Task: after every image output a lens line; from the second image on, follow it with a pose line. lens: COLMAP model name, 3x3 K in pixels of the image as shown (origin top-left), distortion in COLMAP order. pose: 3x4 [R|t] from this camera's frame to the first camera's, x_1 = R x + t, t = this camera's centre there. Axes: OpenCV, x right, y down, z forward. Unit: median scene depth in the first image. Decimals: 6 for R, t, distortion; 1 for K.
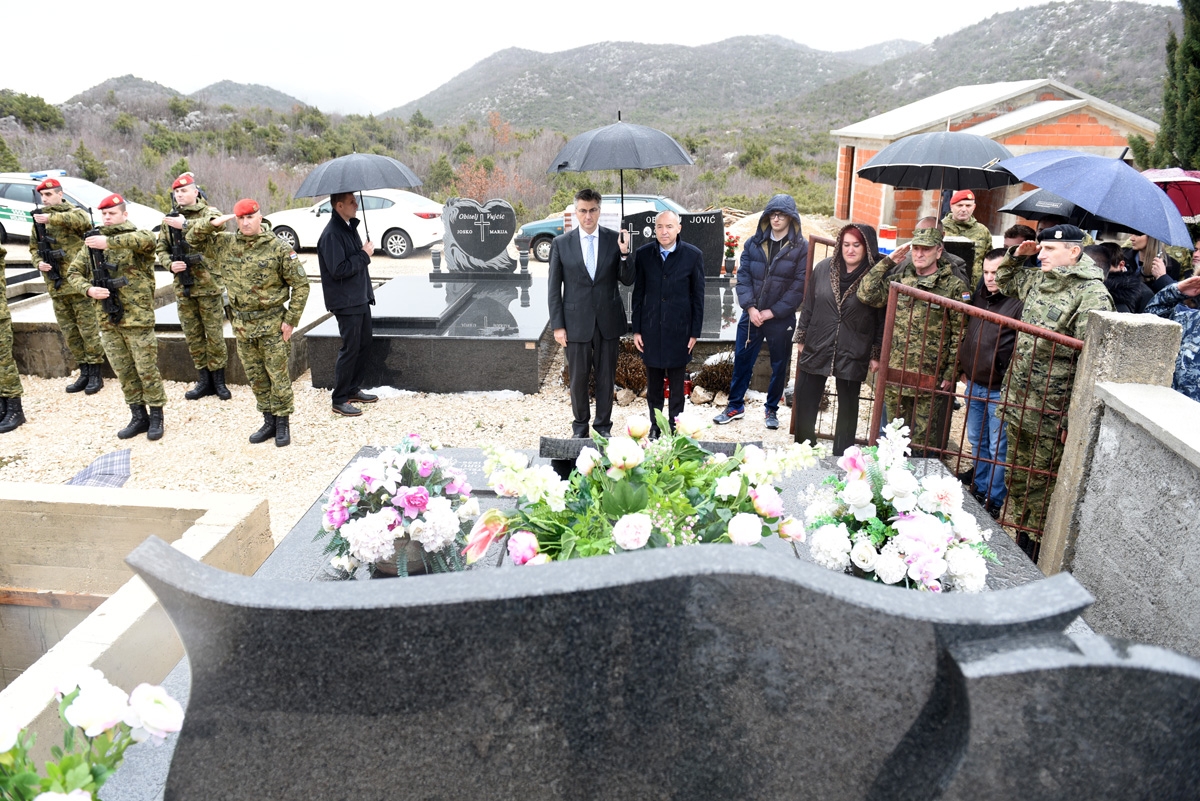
lens RADIAL K [[857.4, 0, 575.9], [0, 857.4, 382.6], [0, 0, 1]] dist [-0.059855, -0.001103]
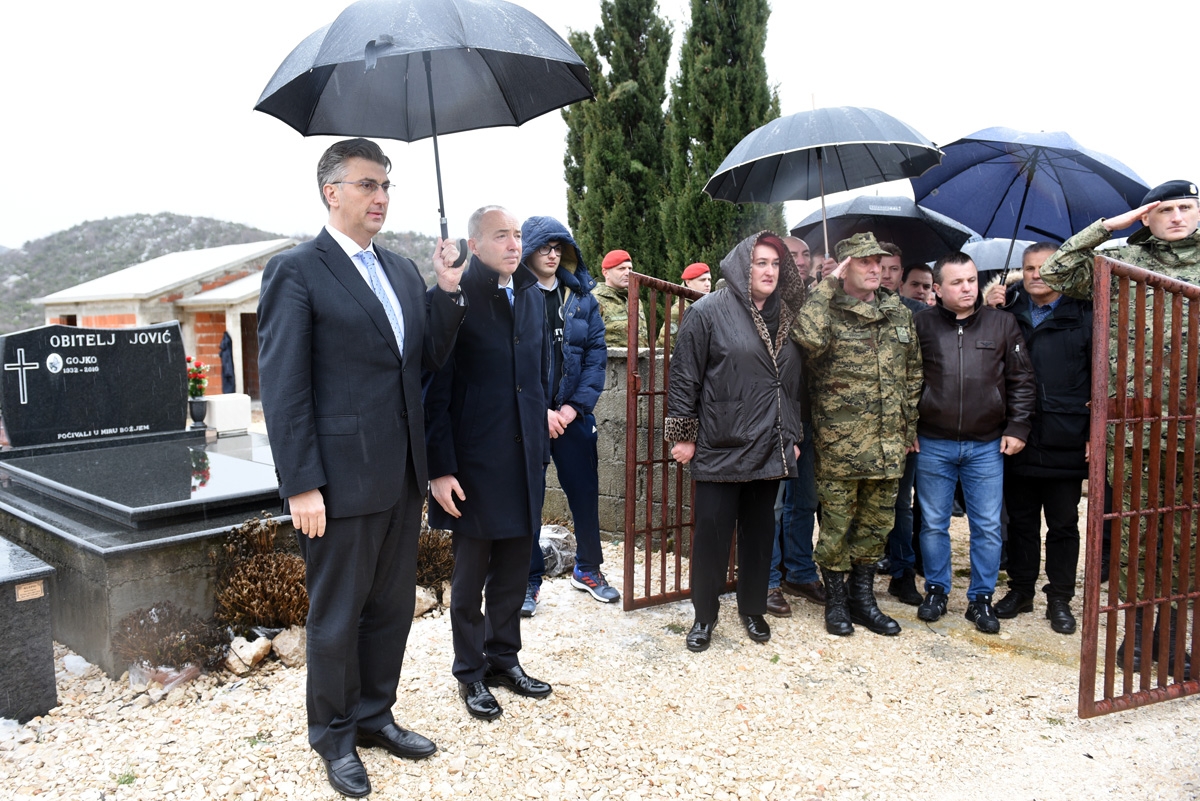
lens RADIAL K [[857.4, 0, 575.9], [0, 857.4, 382.6], [0, 0, 1]] dist [-0.059855, -0.001103]
pose [[0.584189, -0.064695, 0.809035, -0.158547], [0.245205, 0.964306, -0.099947, -0.027058], [-0.773691, 0.256767, 0.579200, 0.428424]]
